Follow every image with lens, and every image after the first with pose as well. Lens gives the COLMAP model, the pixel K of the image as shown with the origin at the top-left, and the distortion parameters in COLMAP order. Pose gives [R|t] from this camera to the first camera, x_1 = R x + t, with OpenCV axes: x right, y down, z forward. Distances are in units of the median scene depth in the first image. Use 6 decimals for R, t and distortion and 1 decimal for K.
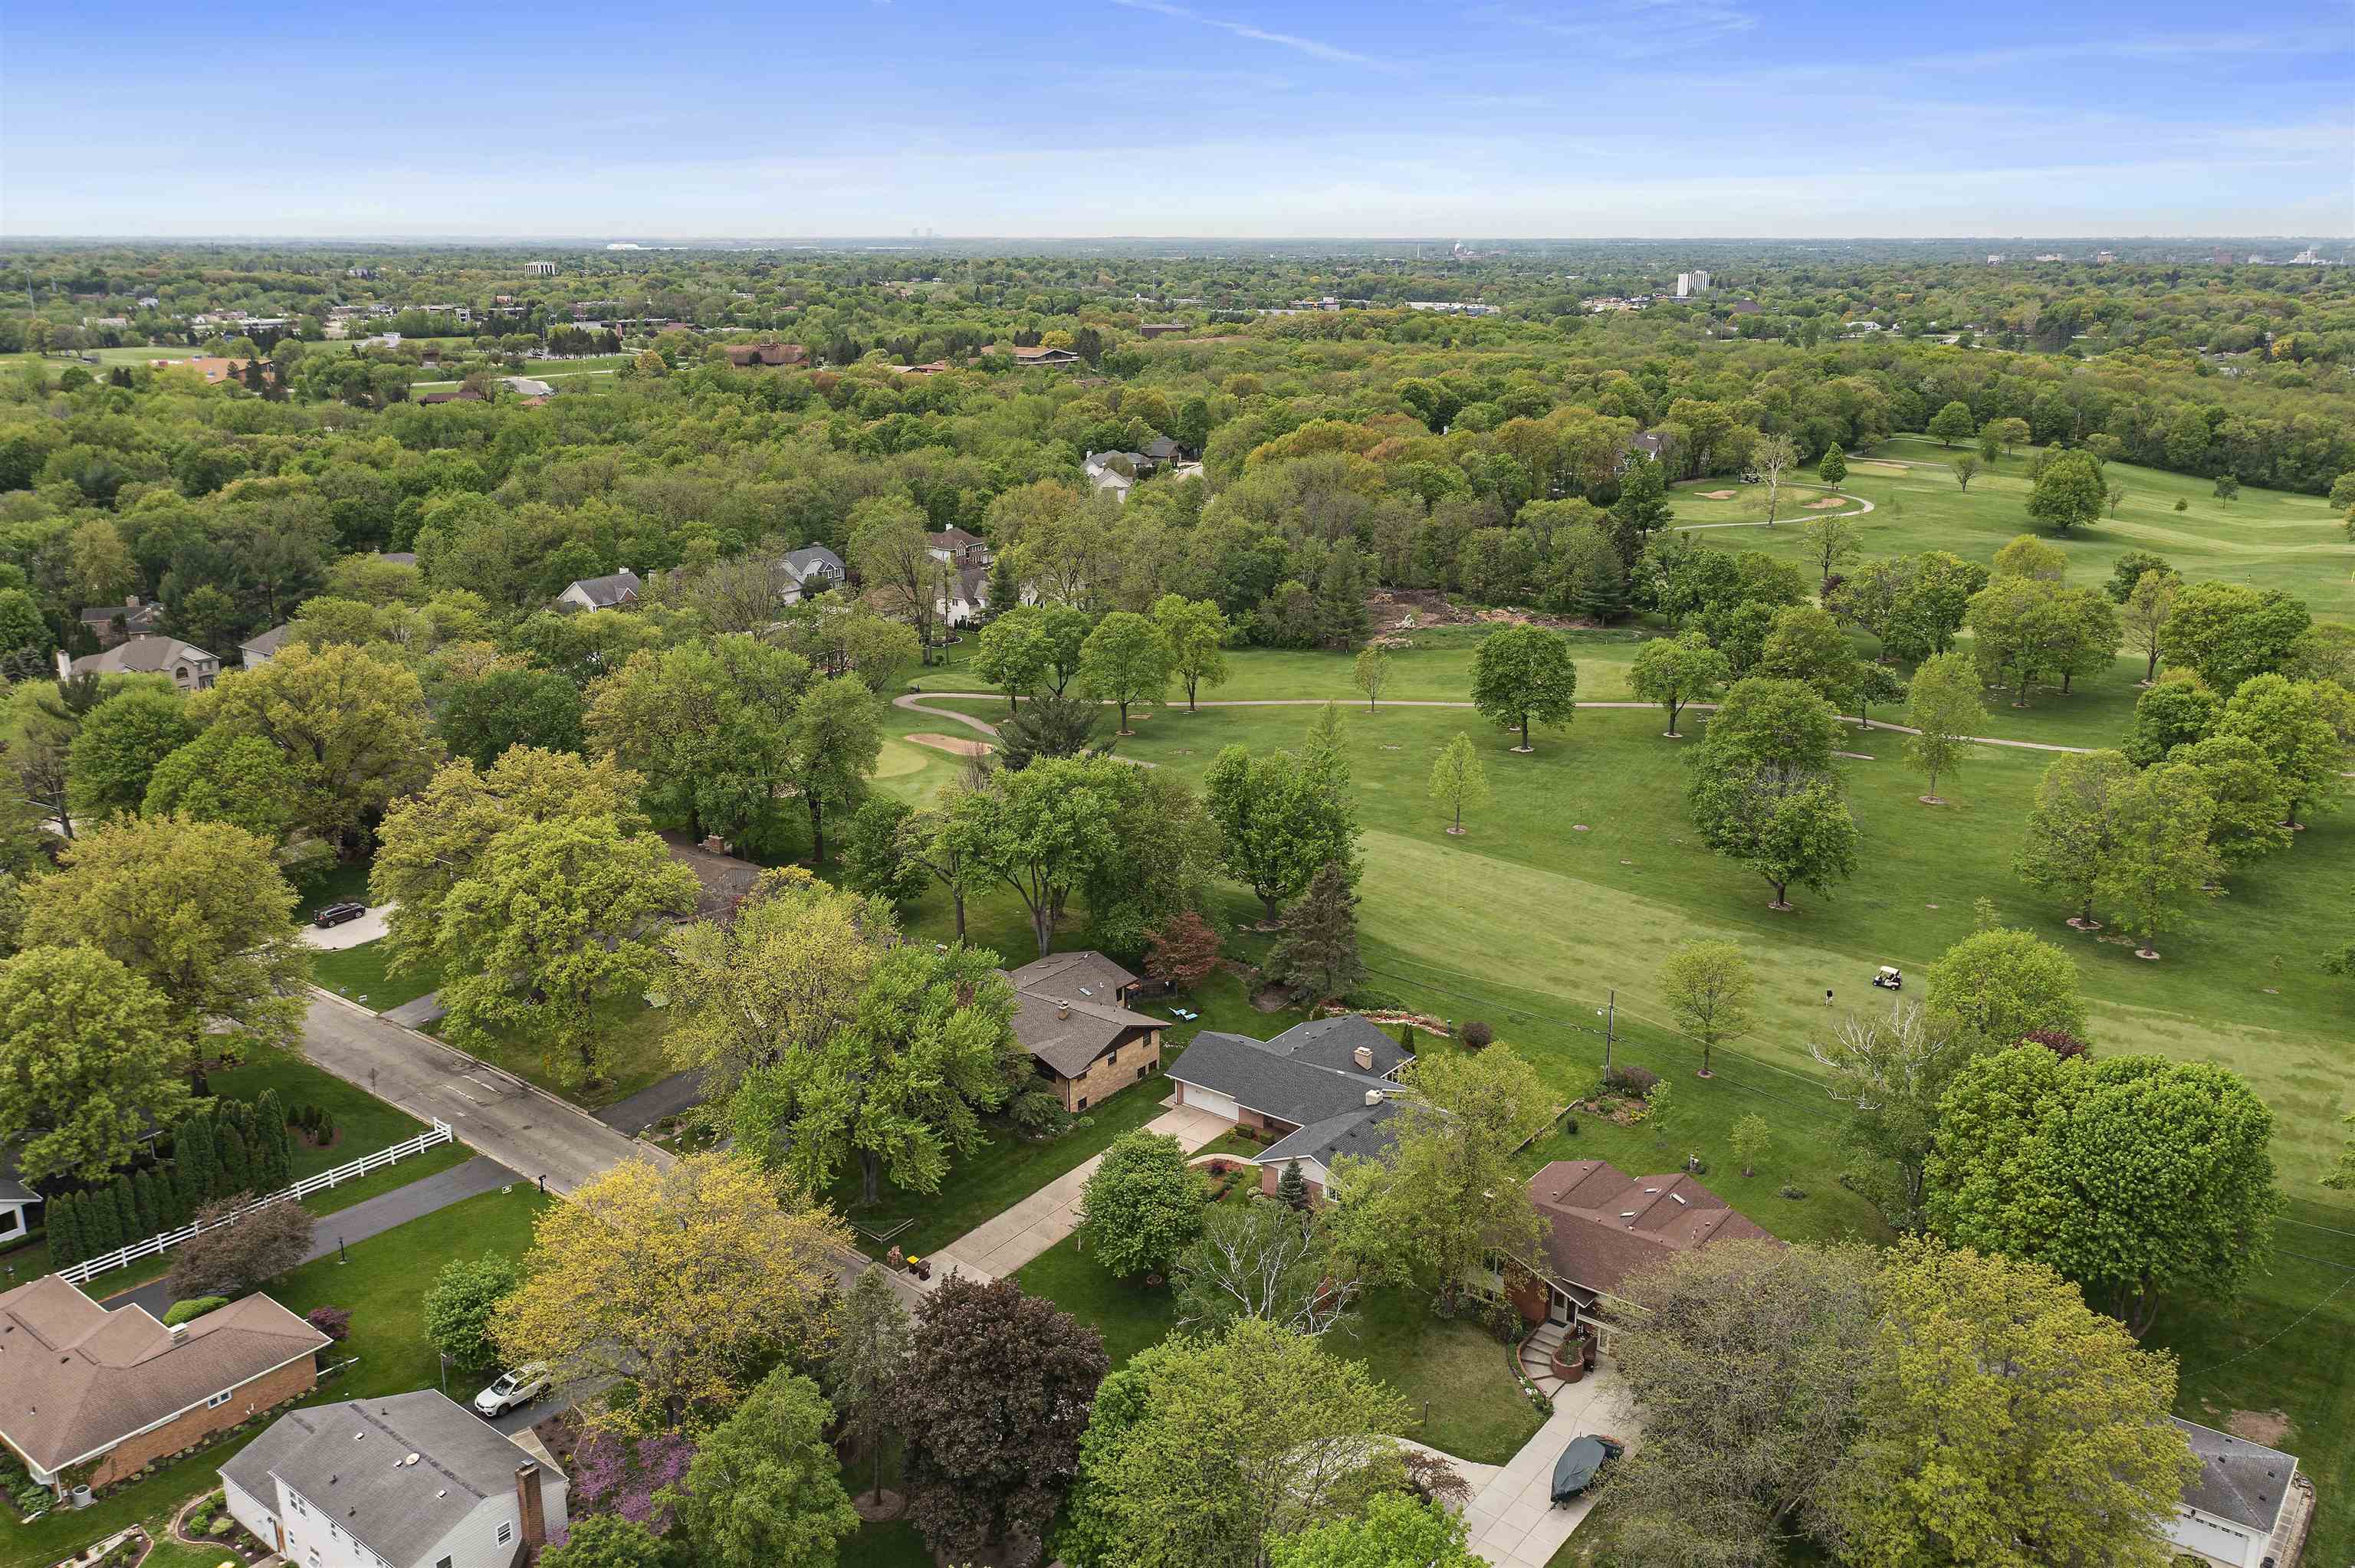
lens RADIAL K [[1849.8, 0, 1177.6], [0, 1849.8, 782.4], [0, 0, 1]] dist [-0.013548, 0.002420]
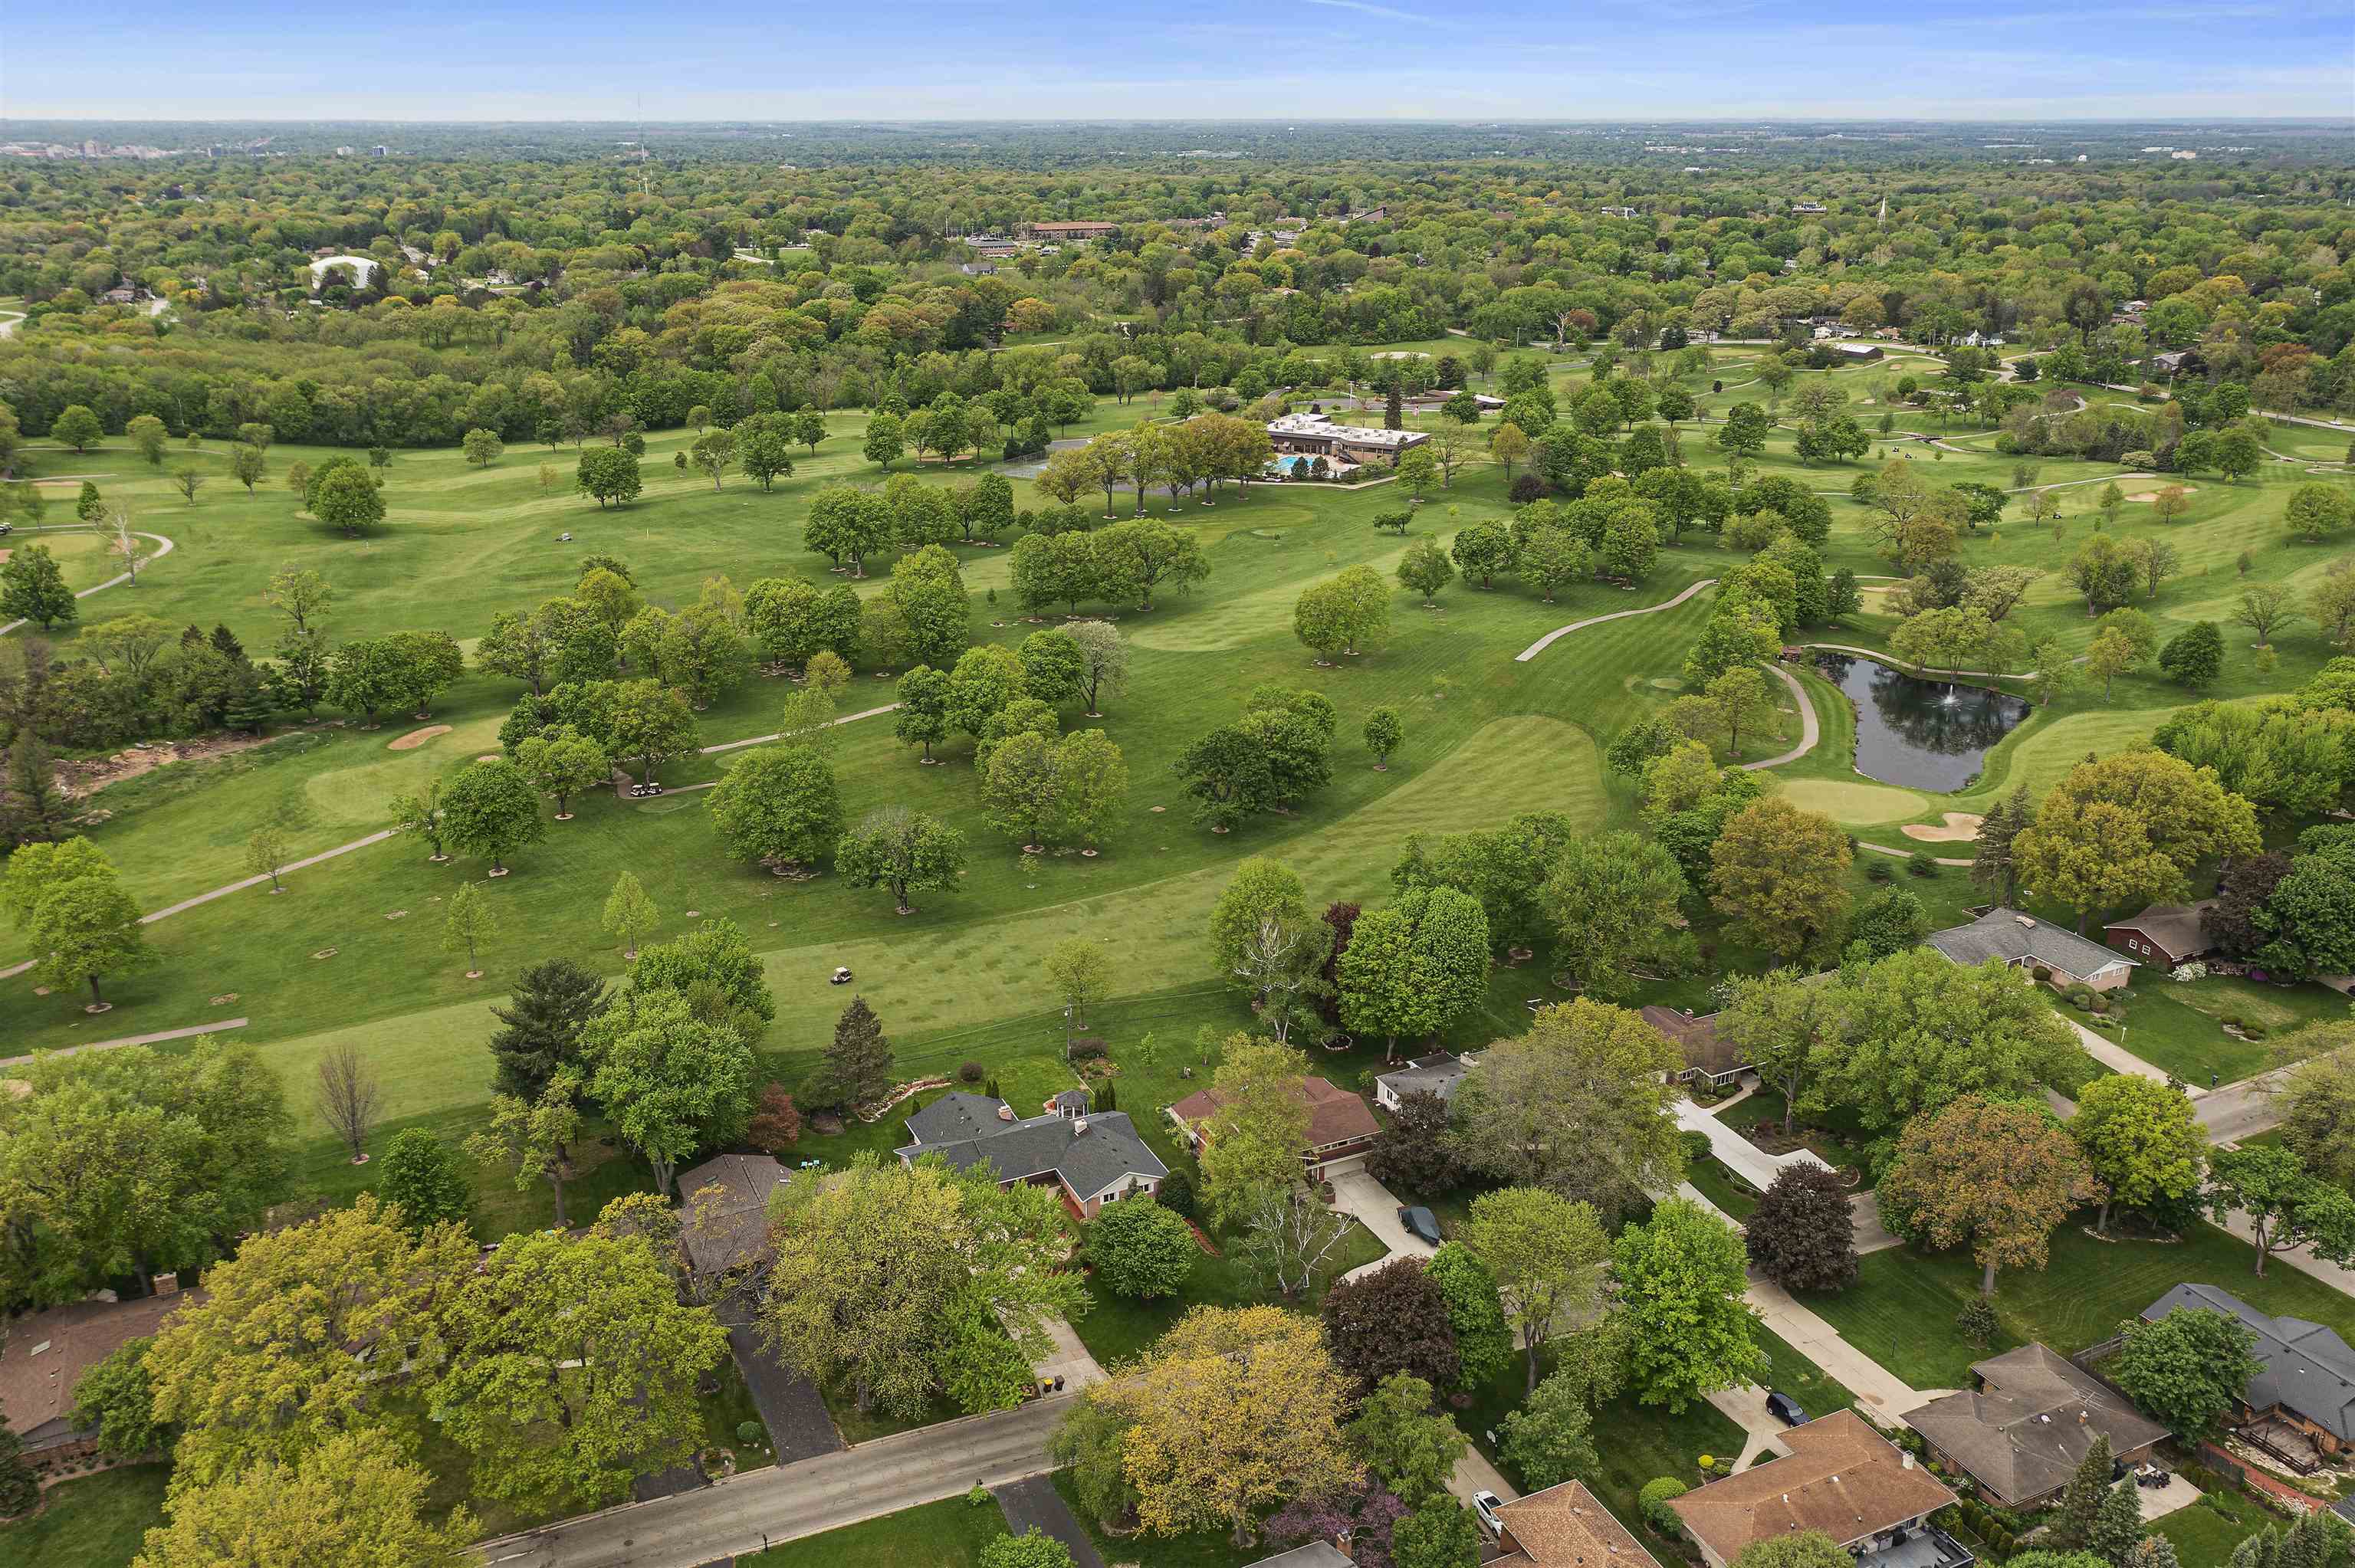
lens RADIAL K [[1849.8, 0, 1178.6], [0, 1849.8, 782.9], [0, 0, 1]] dist [-0.013548, 0.002420]
pose [[0.445238, -0.292971, 0.846127, -0.803456], [0.244821, 0.948782, 0.199689, -0.277593], [-0.861293, 0.118241, 0.494159, 0.193395]]
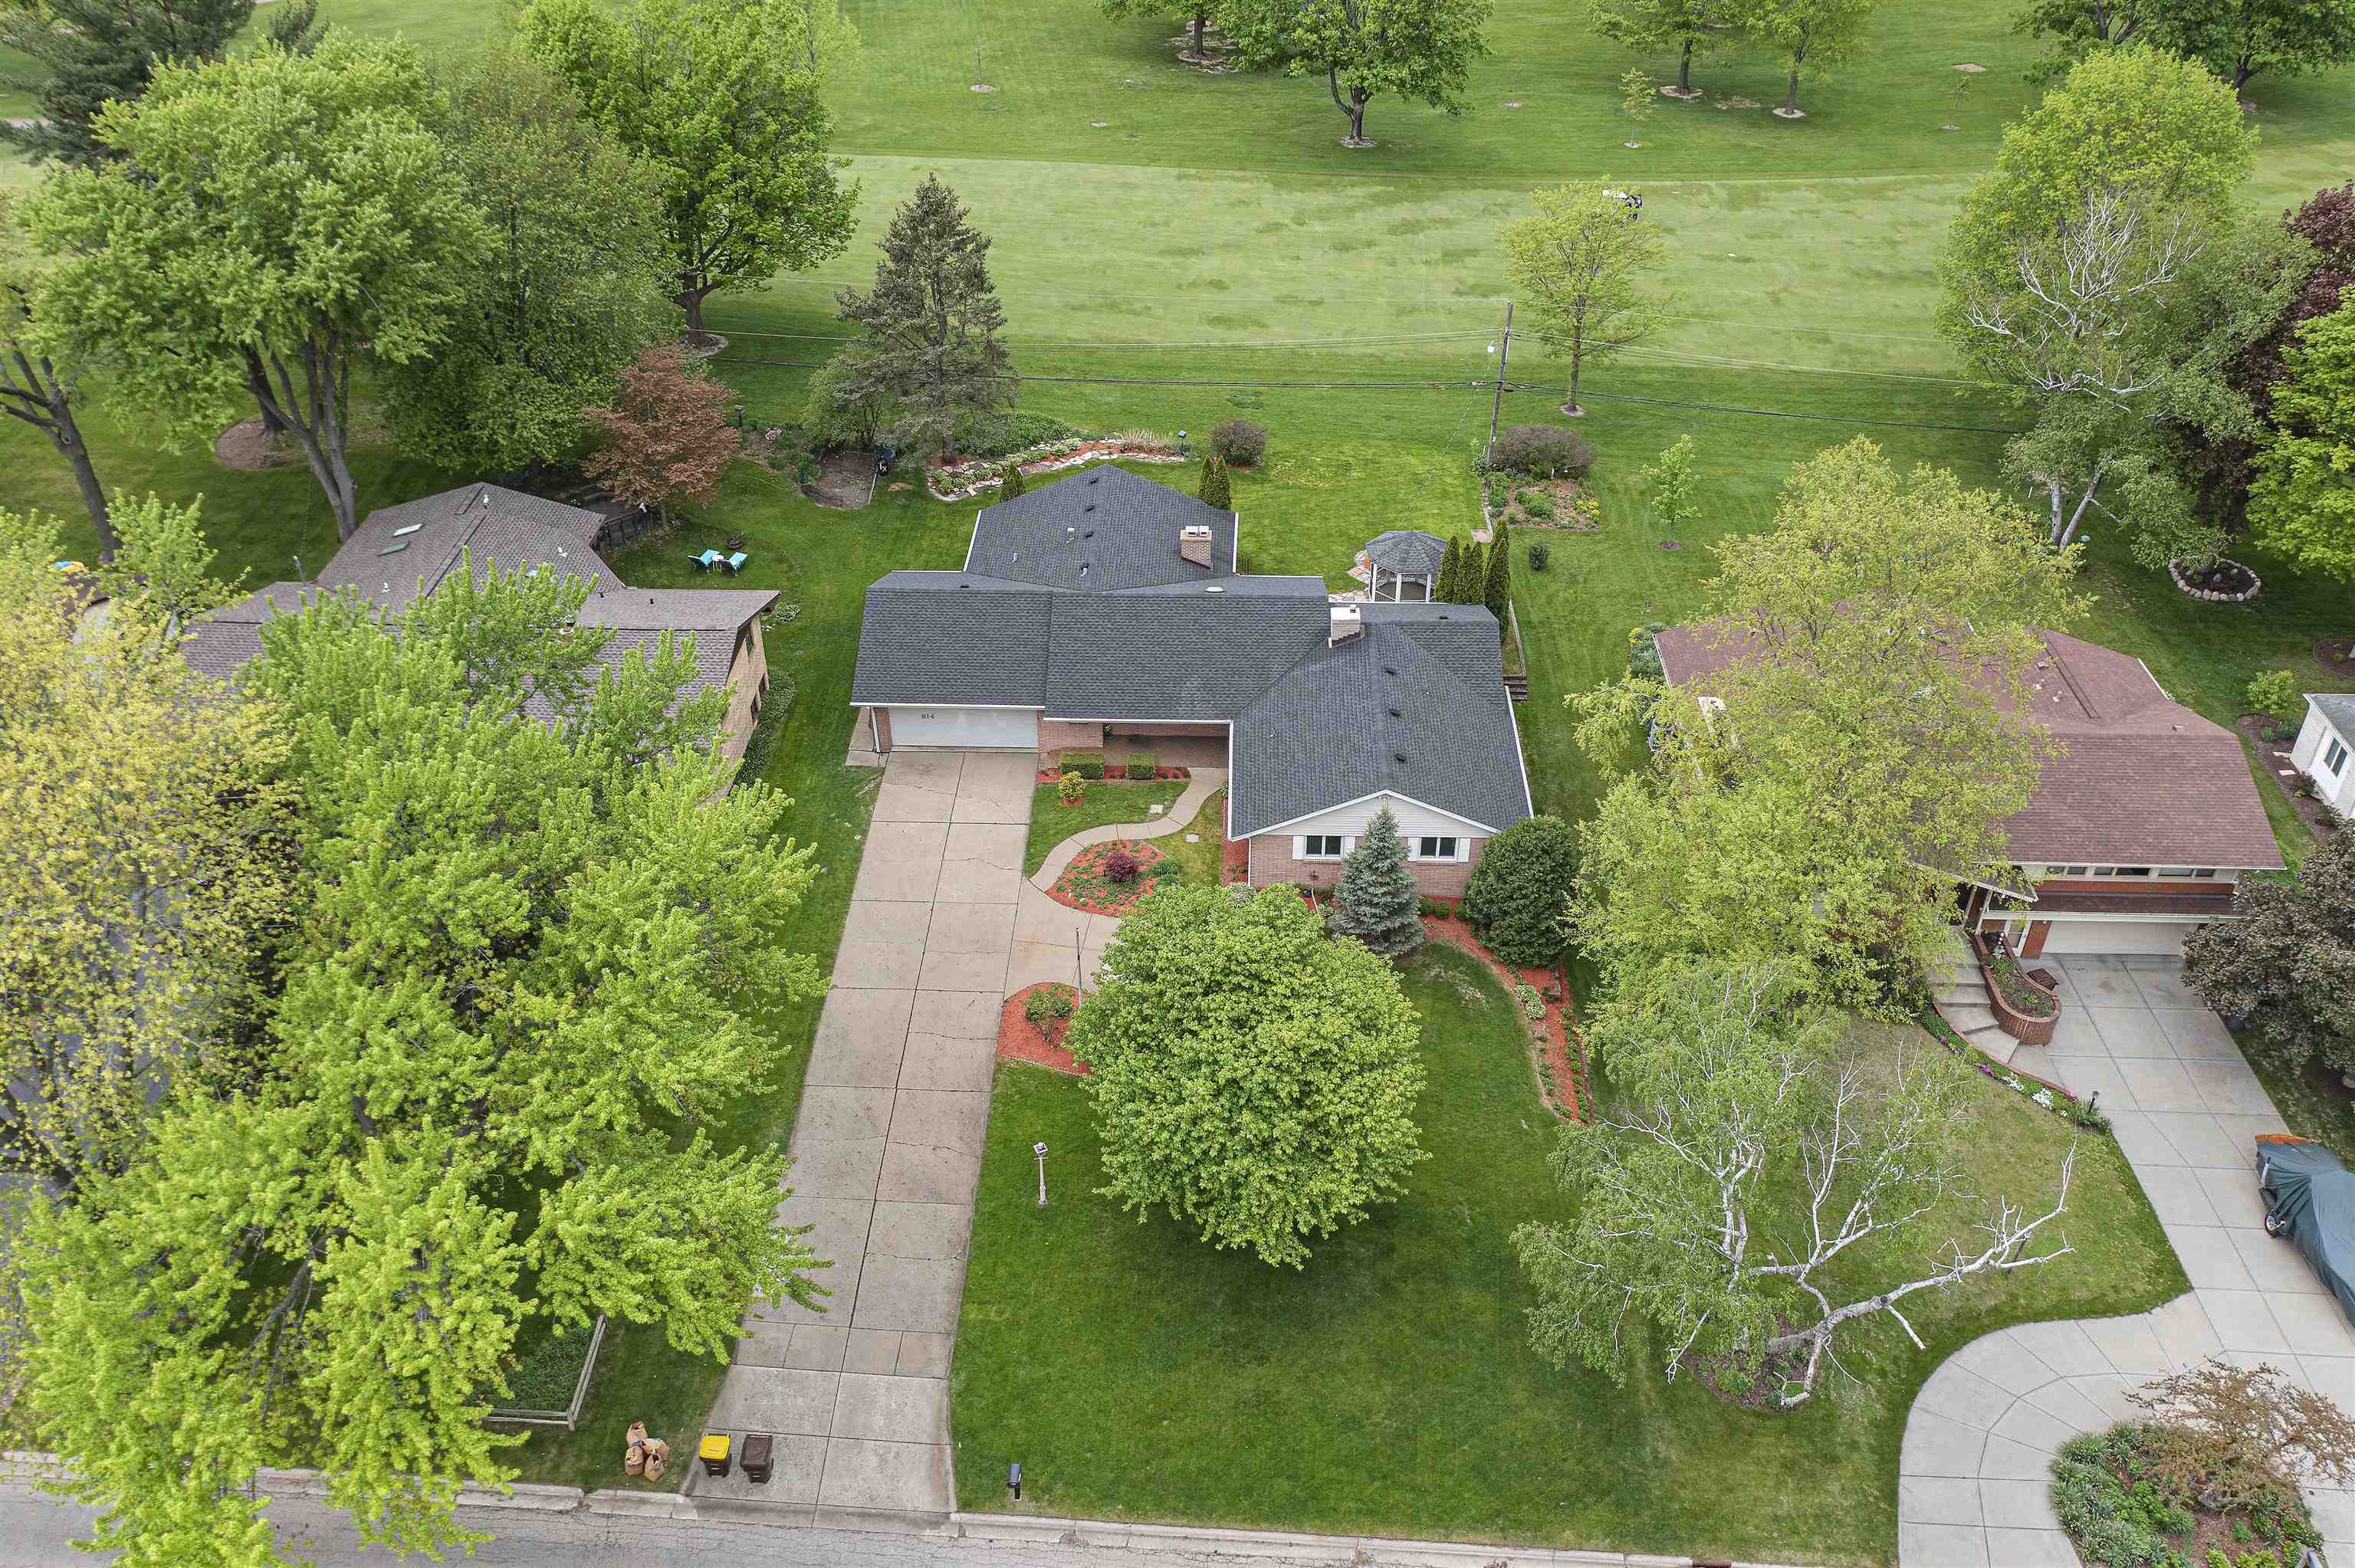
lens RADIAL K [[1849.8, 0, 1169.7], [0, 1849.8, 785.6], [0, 0, 1]] dist [-0.013548, 0.002420]
pose [[0.809761, -0.347796, 0.472572, -0.151152], [0.165955, 0.908263, 0.384080, 0.012041], [-0.562801, -0.232587, 0.793195, 0.533138]]
